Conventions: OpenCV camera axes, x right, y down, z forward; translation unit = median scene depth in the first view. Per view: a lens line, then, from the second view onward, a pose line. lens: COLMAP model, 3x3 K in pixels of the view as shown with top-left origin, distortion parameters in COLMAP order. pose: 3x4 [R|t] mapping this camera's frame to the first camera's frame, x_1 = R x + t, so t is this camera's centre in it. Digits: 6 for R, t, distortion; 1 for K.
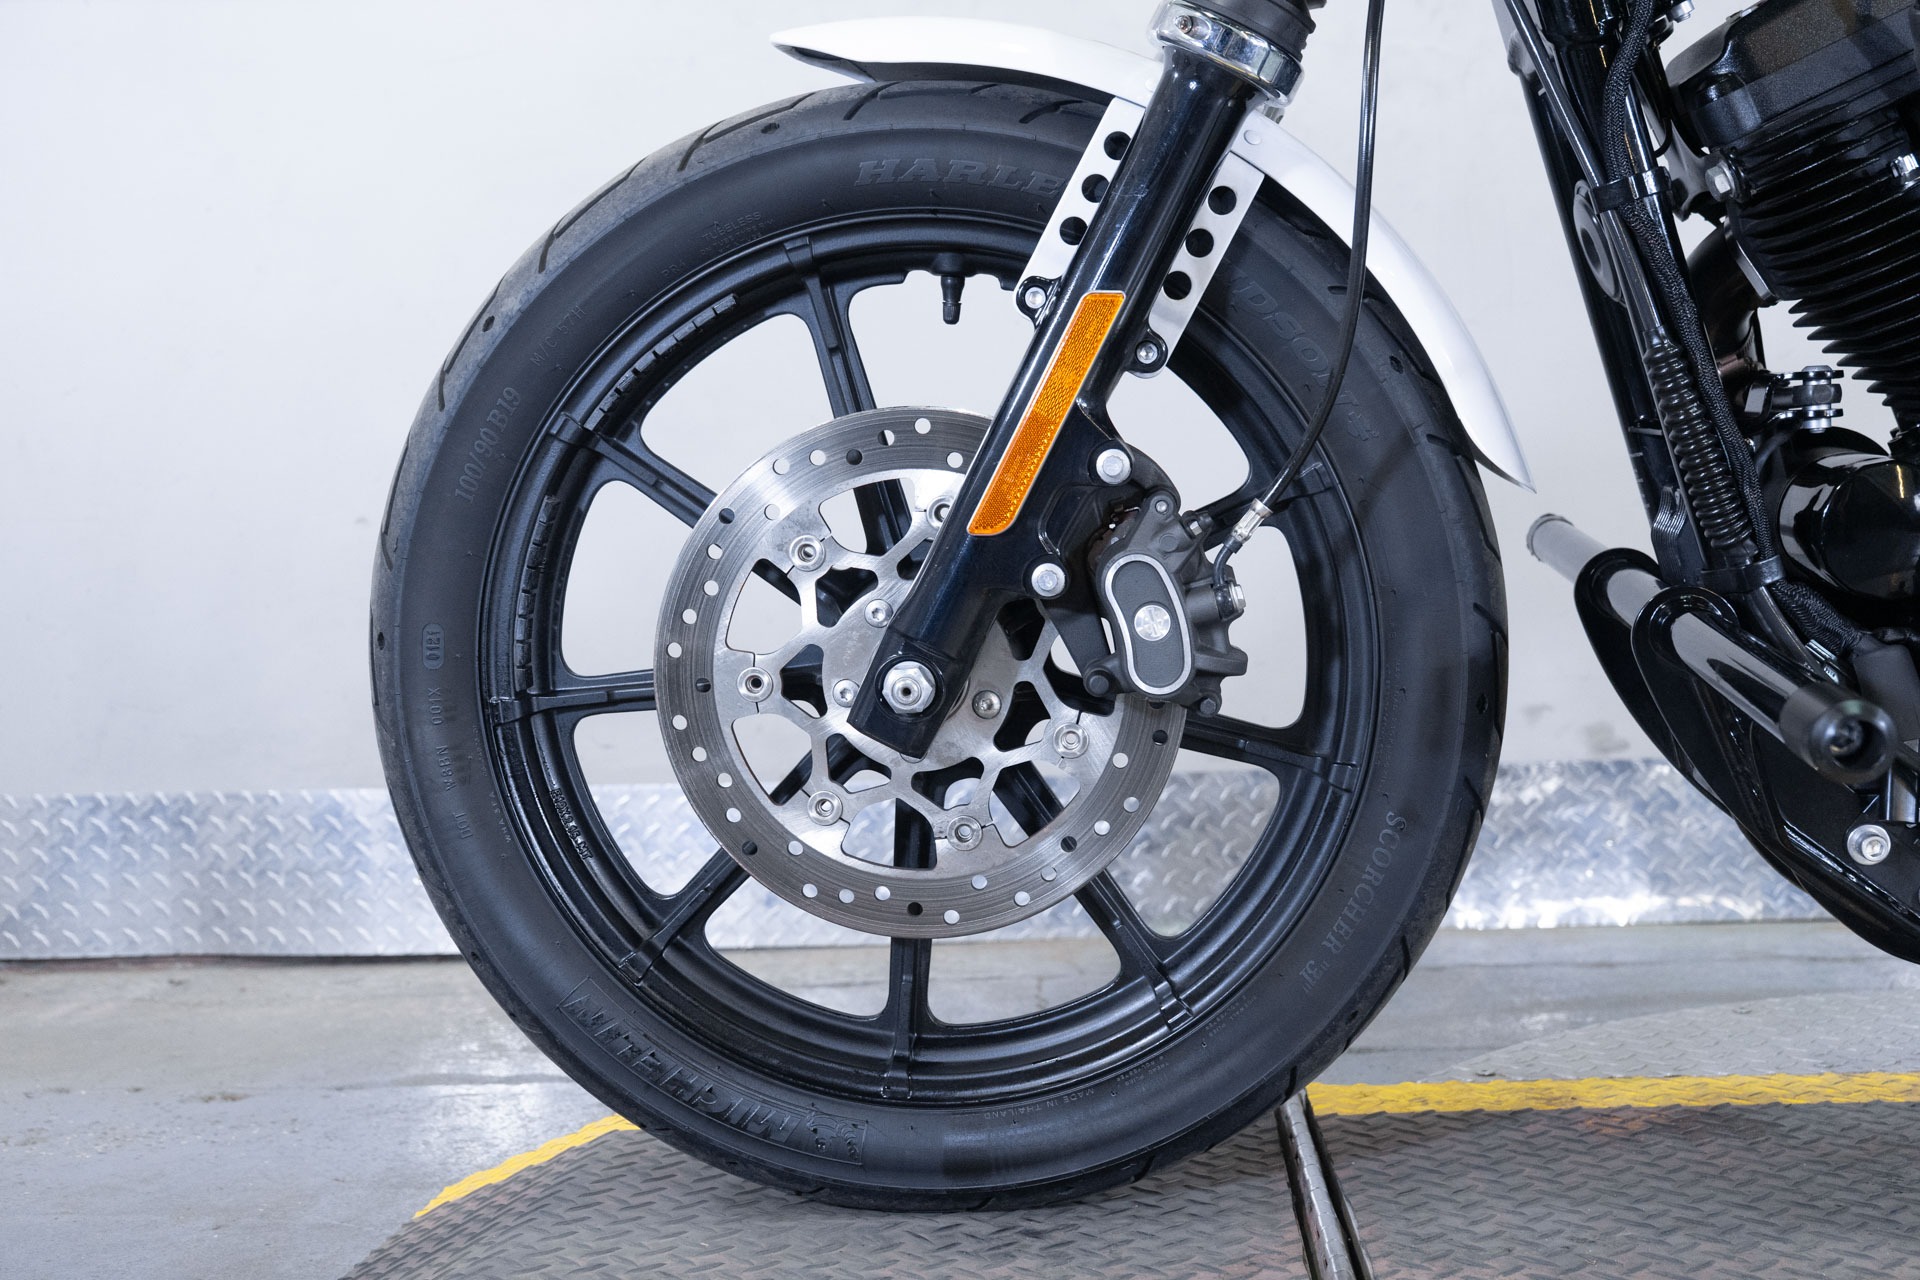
lens RADIAL K [[2230.6, 0, 960.0], [0, 2230.6, 640.0], [0, 0, 1]] dist [-0.000329, 0.034010]
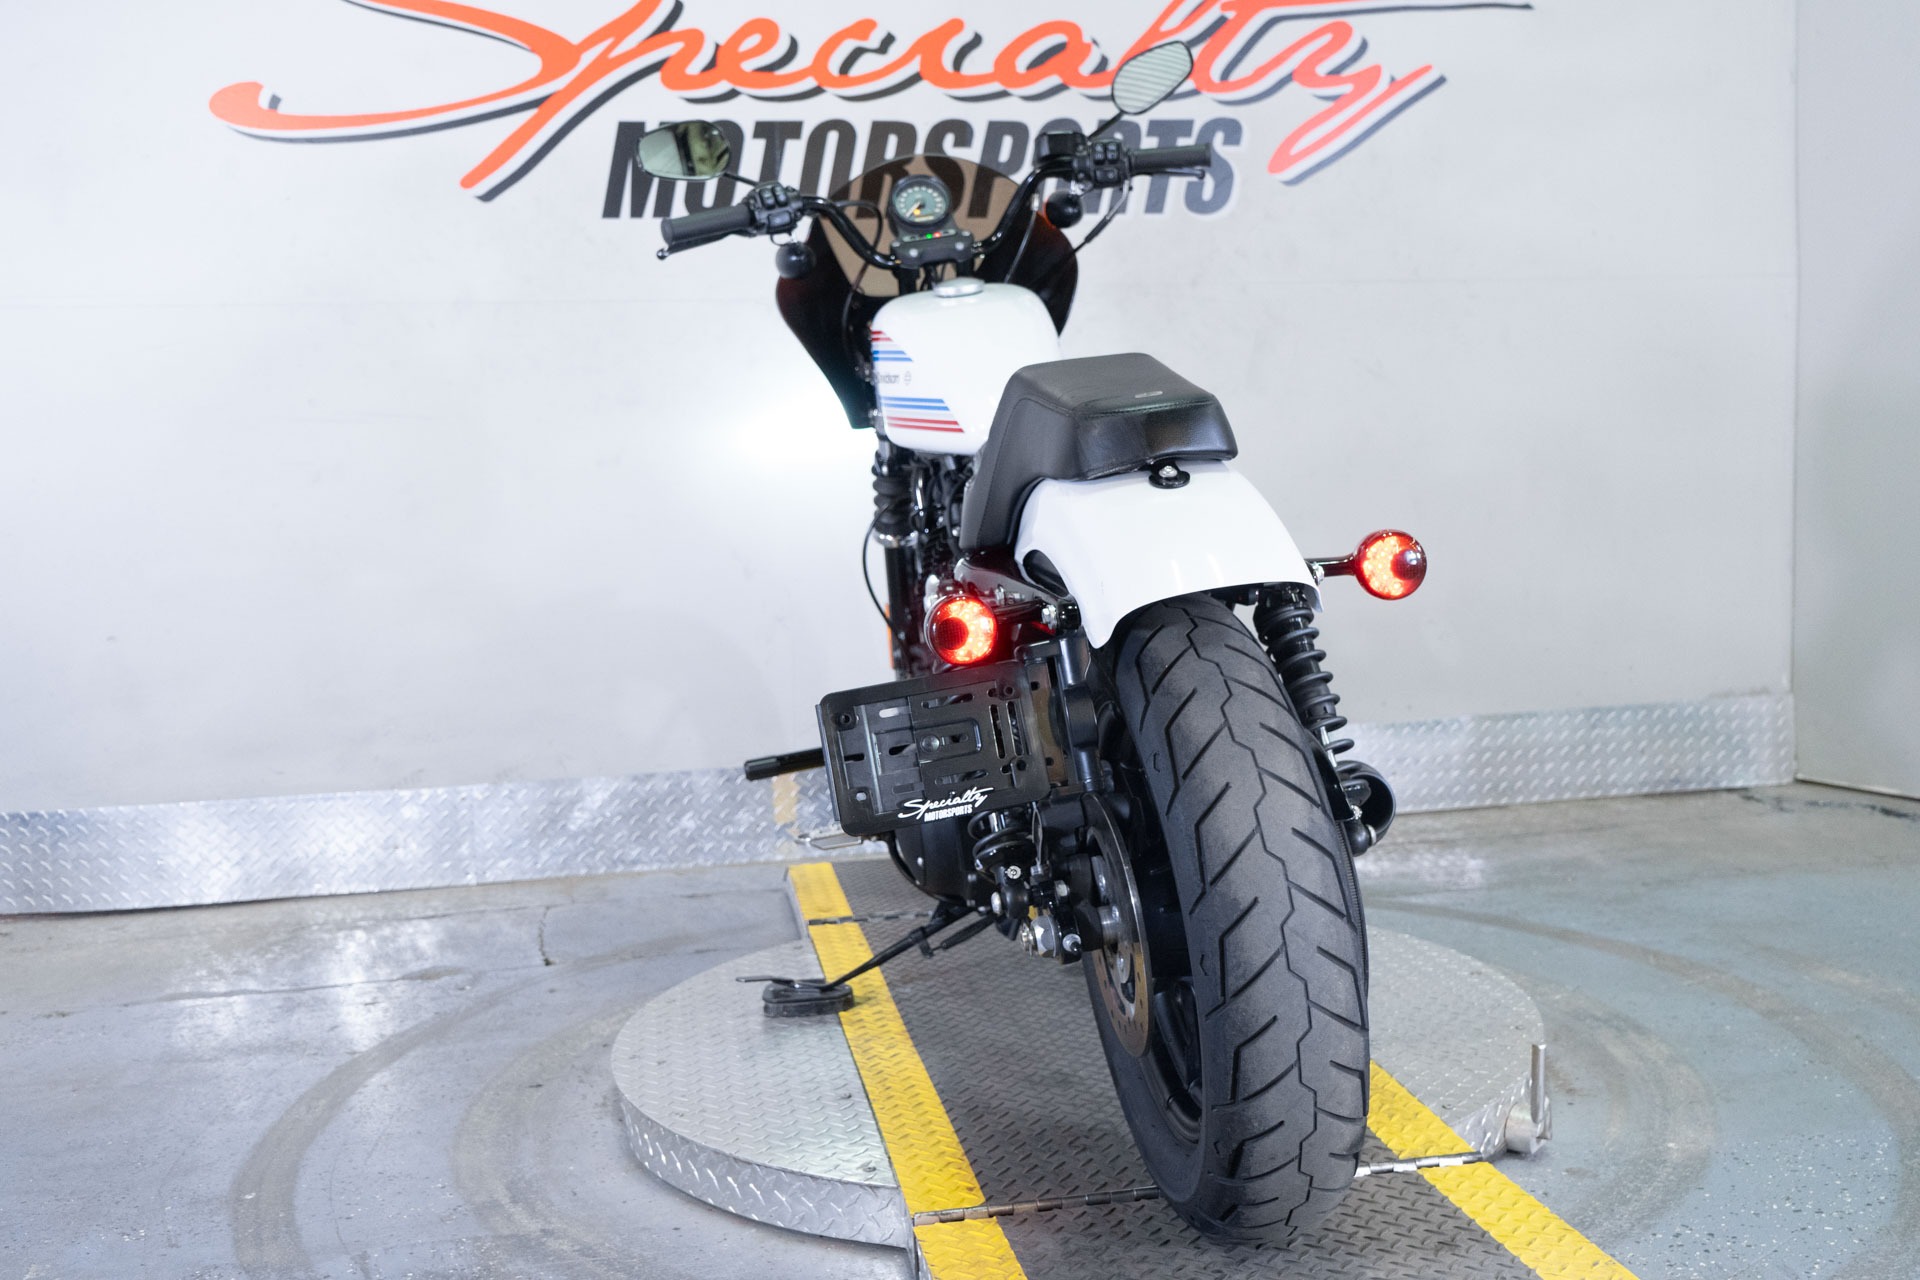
lens RADIAL K [[1916.2, 0, 960.0], [0, 1916.2, 640.0], [0, 0, 1]] dist [-0.004470, 0.015958]
pose [[0.984209, -0.031107, 0.174257, 0.093735], [0.019185, 0.997384, 0.069688, -0.144060], [-0.175969, -0.065245, 0.982231, -0.471089]]
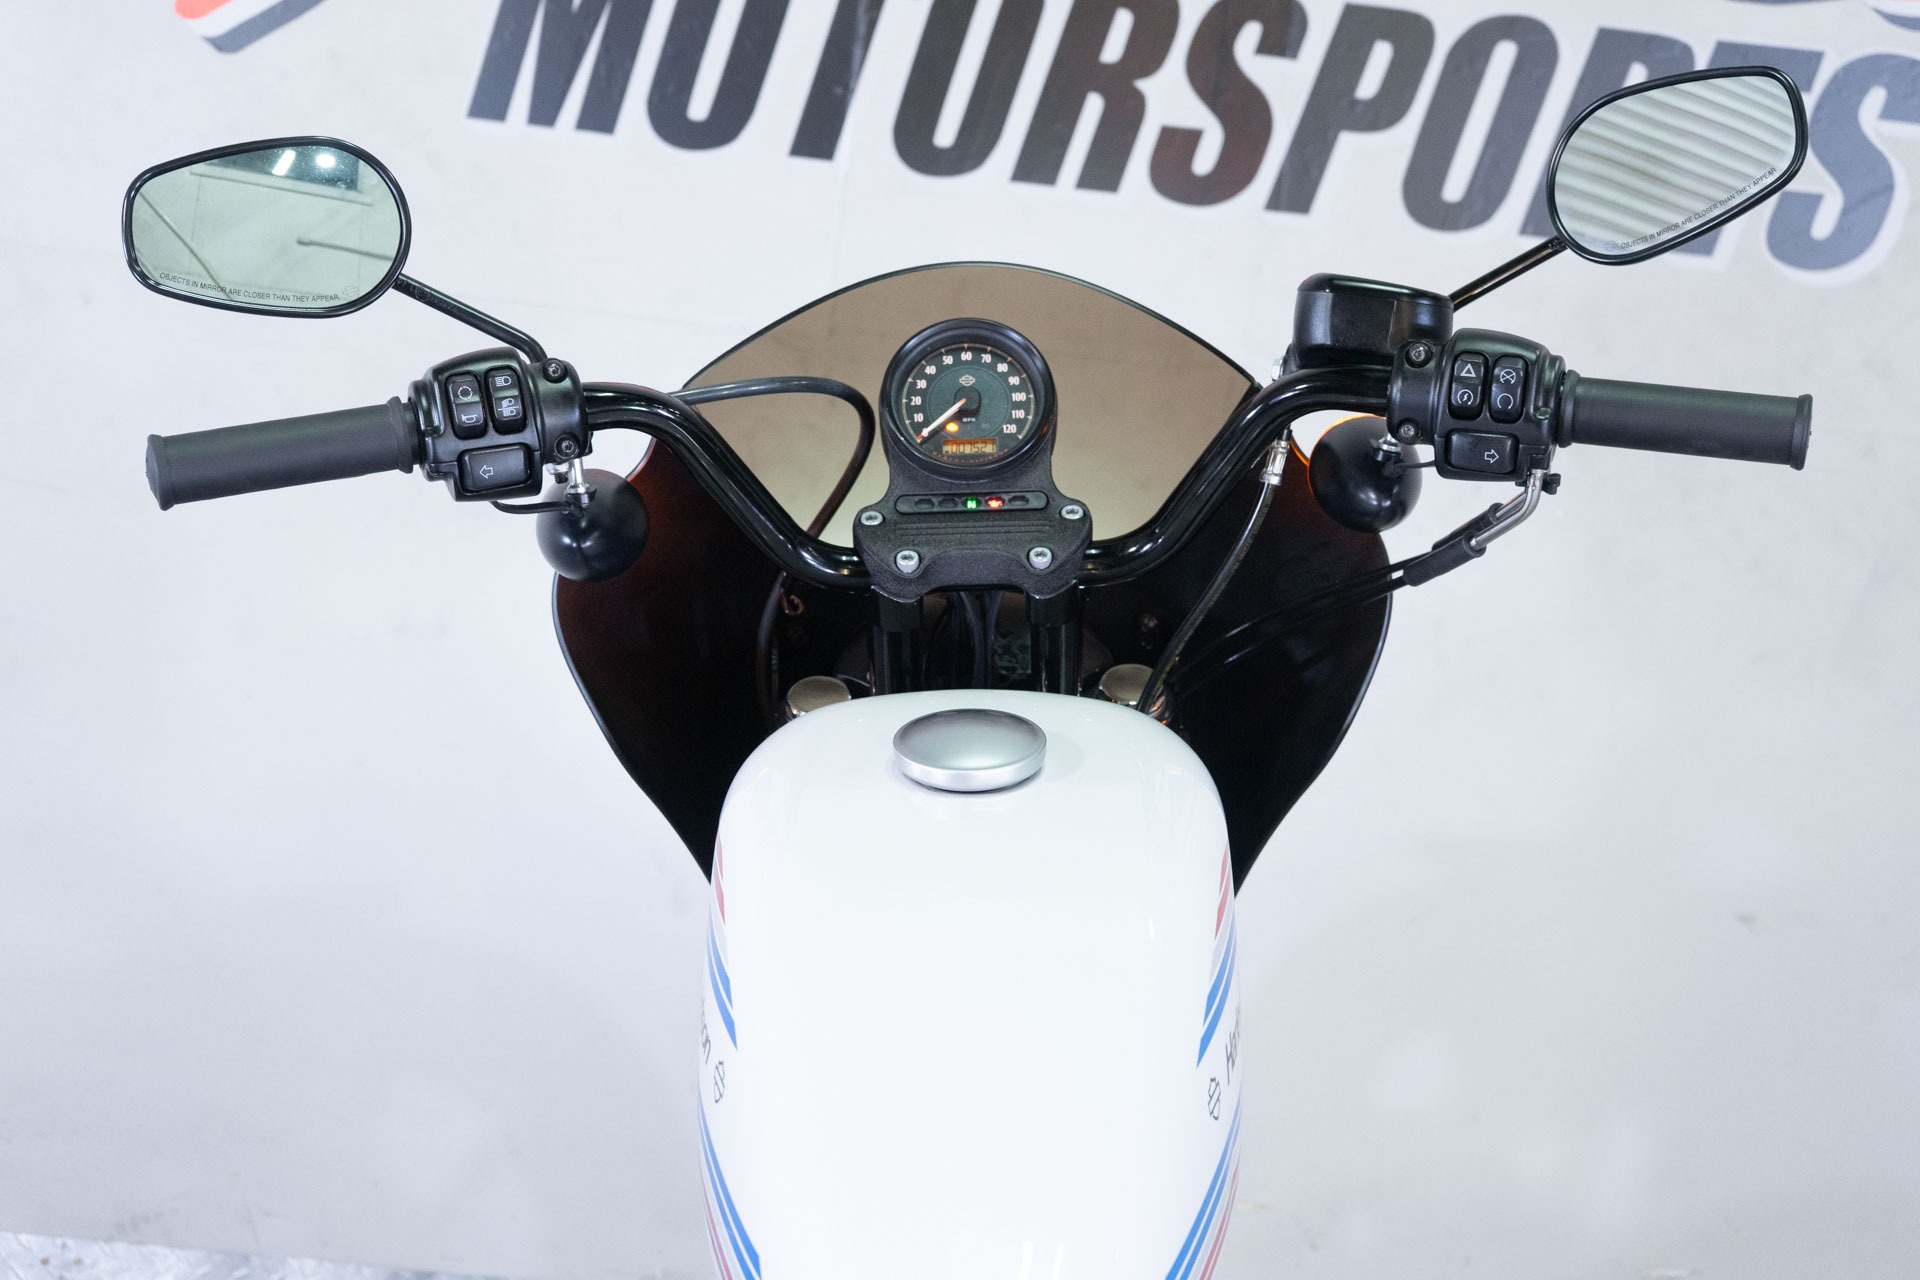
lens RADIAL K [[2731.5, 0, 960.0], [0, 2731.5, 640.0], [0, 0, 1]] dist [0.015108, 0.037563]
pose [[0.992455, 0.119711, 0.026484, 0.258828], [-0.122313, 0.981633, 0.146409, -0.350779], [-0.008470, -0.148544, 0.988870, 0.056828]]
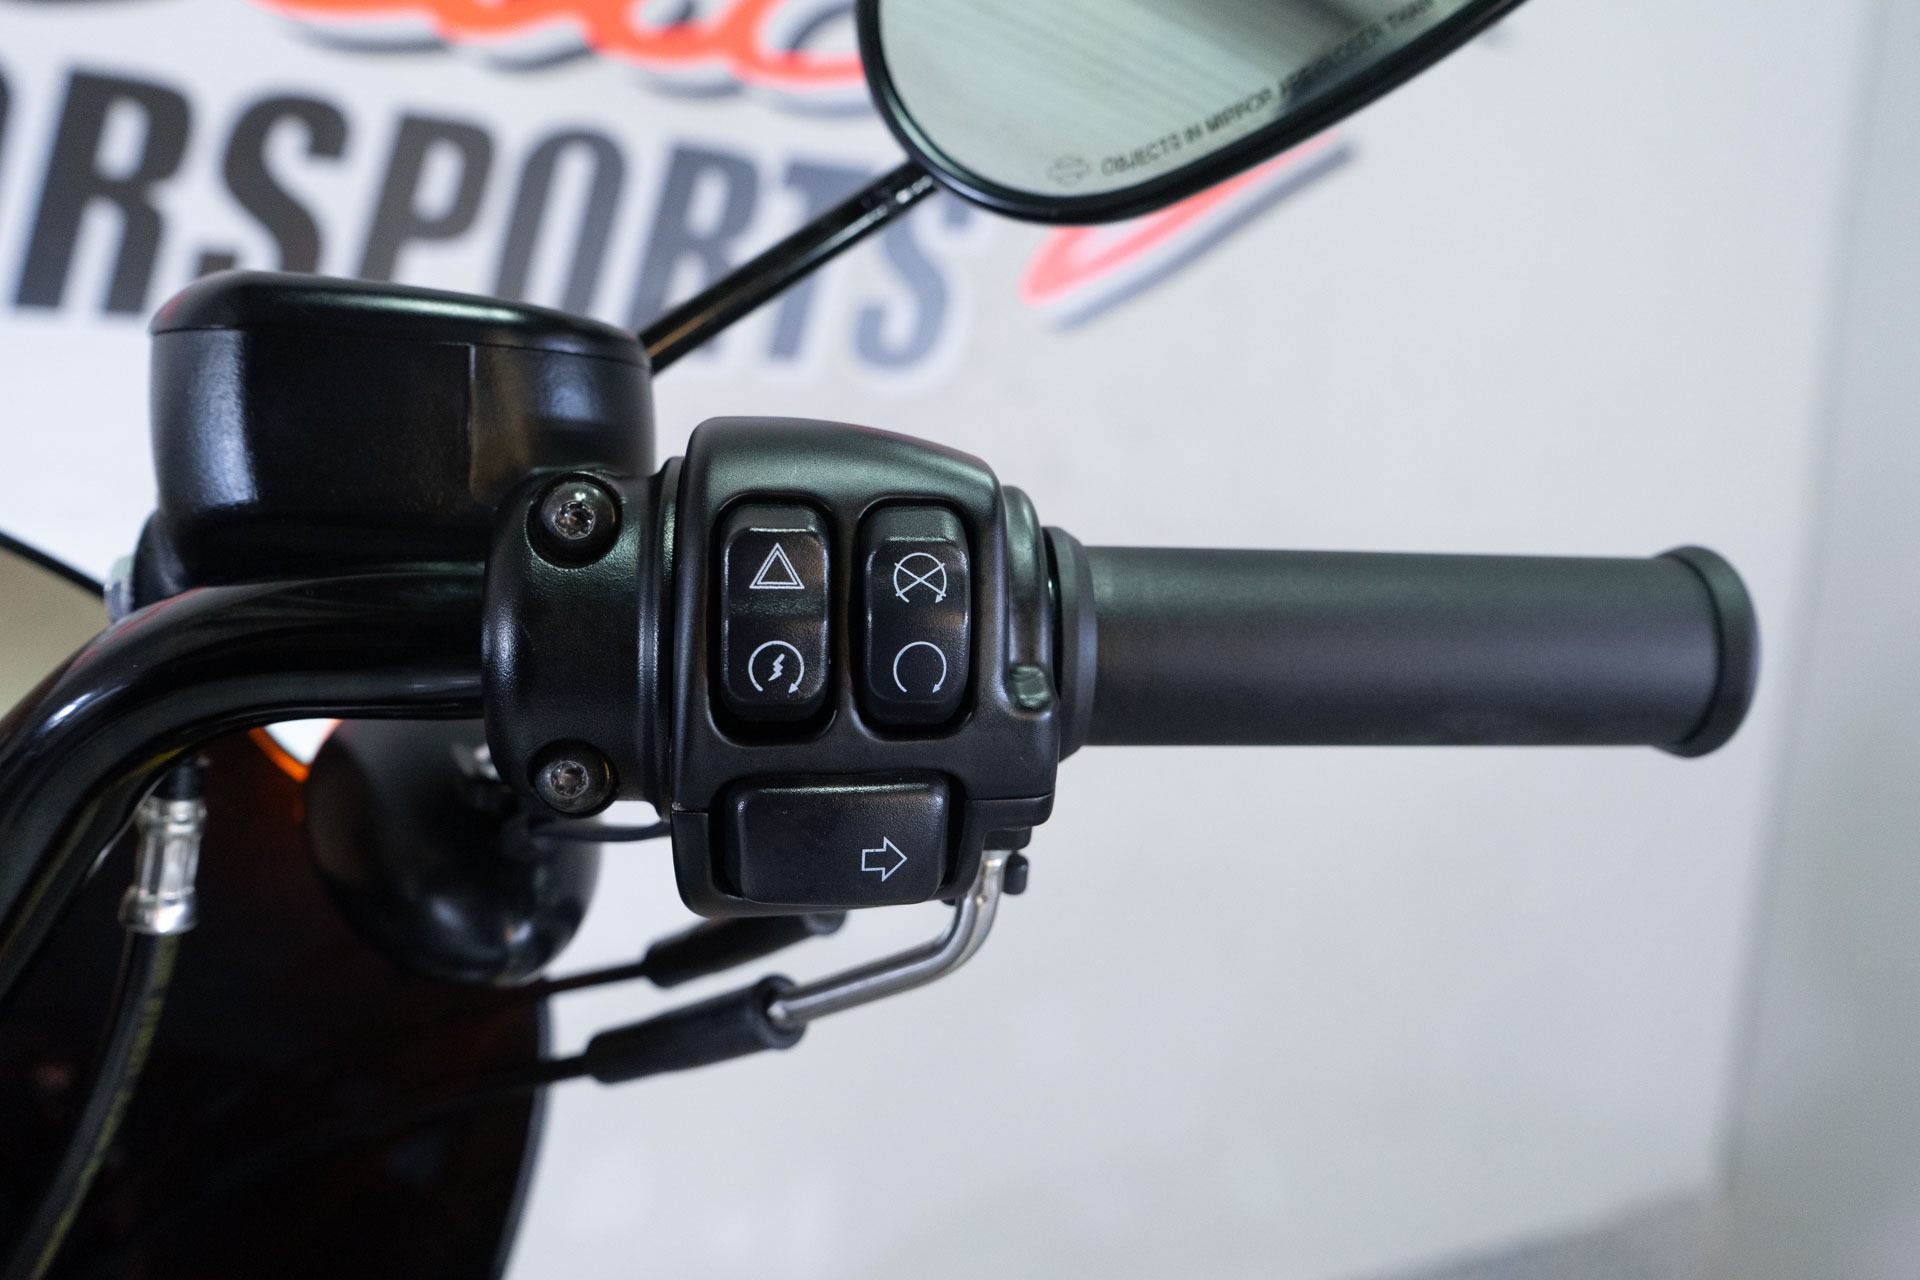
lens RADIAL K [[1568.2, 0, 960.0], [0, 1568.2, 640.0], [0, 0, 1]] dist [-0.006146, 0.001255]
pose [[0.897578, 0.005194, 0.440826, 0.332875], [-0.060081, 0.992042, 0.110644, -0.342842], [-0.436743, -0.125797, 0.890747, 0.486377]]
